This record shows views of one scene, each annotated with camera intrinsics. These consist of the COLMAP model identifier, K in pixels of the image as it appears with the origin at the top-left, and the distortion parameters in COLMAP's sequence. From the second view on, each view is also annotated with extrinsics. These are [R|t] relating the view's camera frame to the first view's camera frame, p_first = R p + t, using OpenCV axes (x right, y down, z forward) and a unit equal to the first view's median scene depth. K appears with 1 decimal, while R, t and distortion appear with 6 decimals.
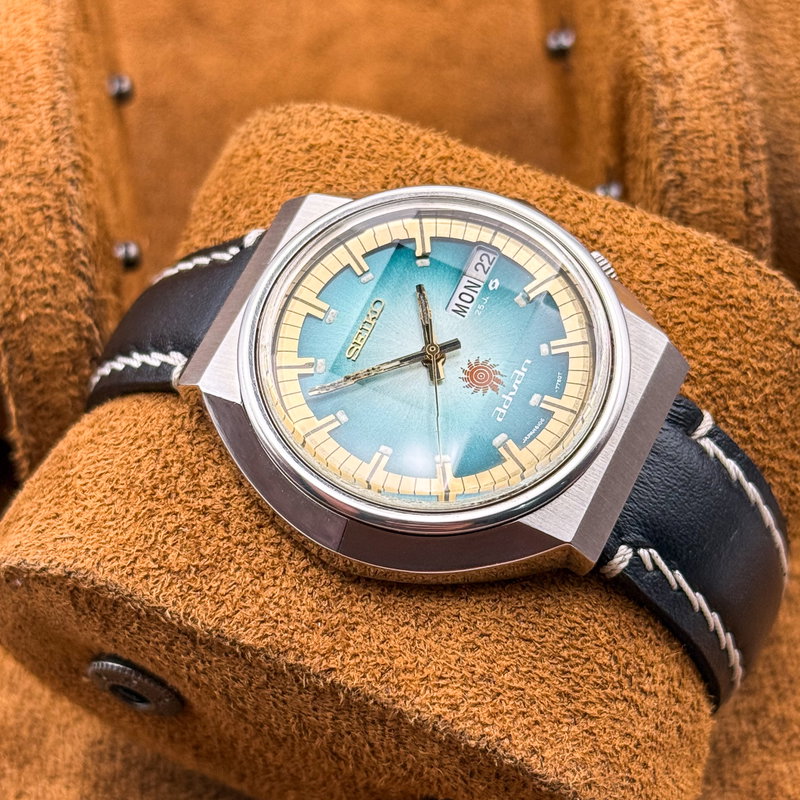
lens RADIAL K [[2321.5, 0, 400.0], [0, 2321.5, 400.0], [0, 0, 1]] dist [-0.342549, 21.327514]
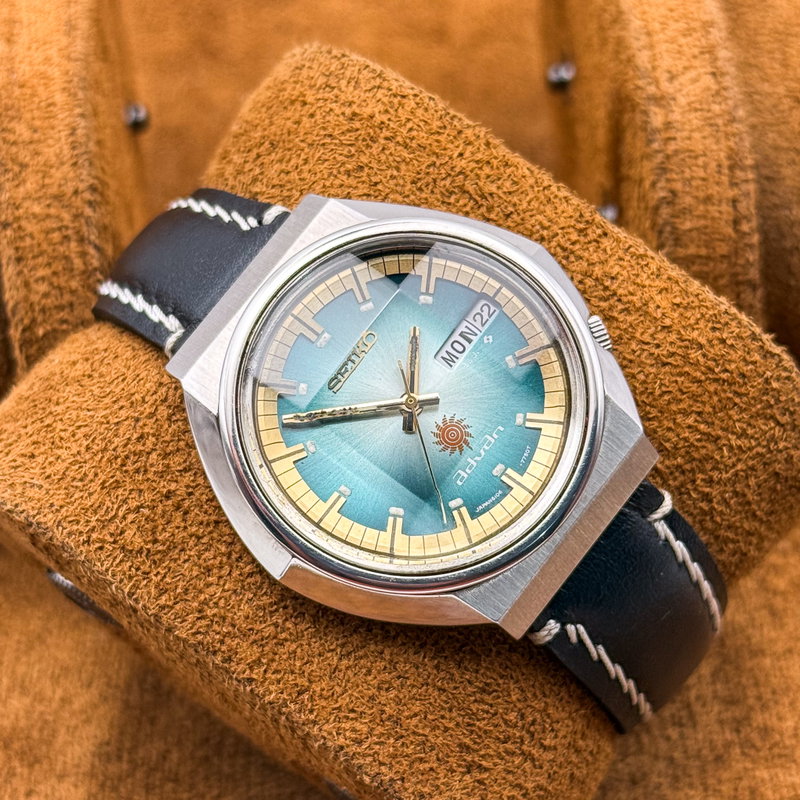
lens RADIAL K [[2321.5, 0, 400.0], [0, 2321.5, 400.0], [0, 0, 1]] dist [-0.342549, 21.327514]
pose [[0.977140, 0.210420, -0.030344, 0.039900], [-0.193885, 0.940564, 0.278834, -0.301568], [0.087213, -0.266576, 0.959860, 0.023504]]
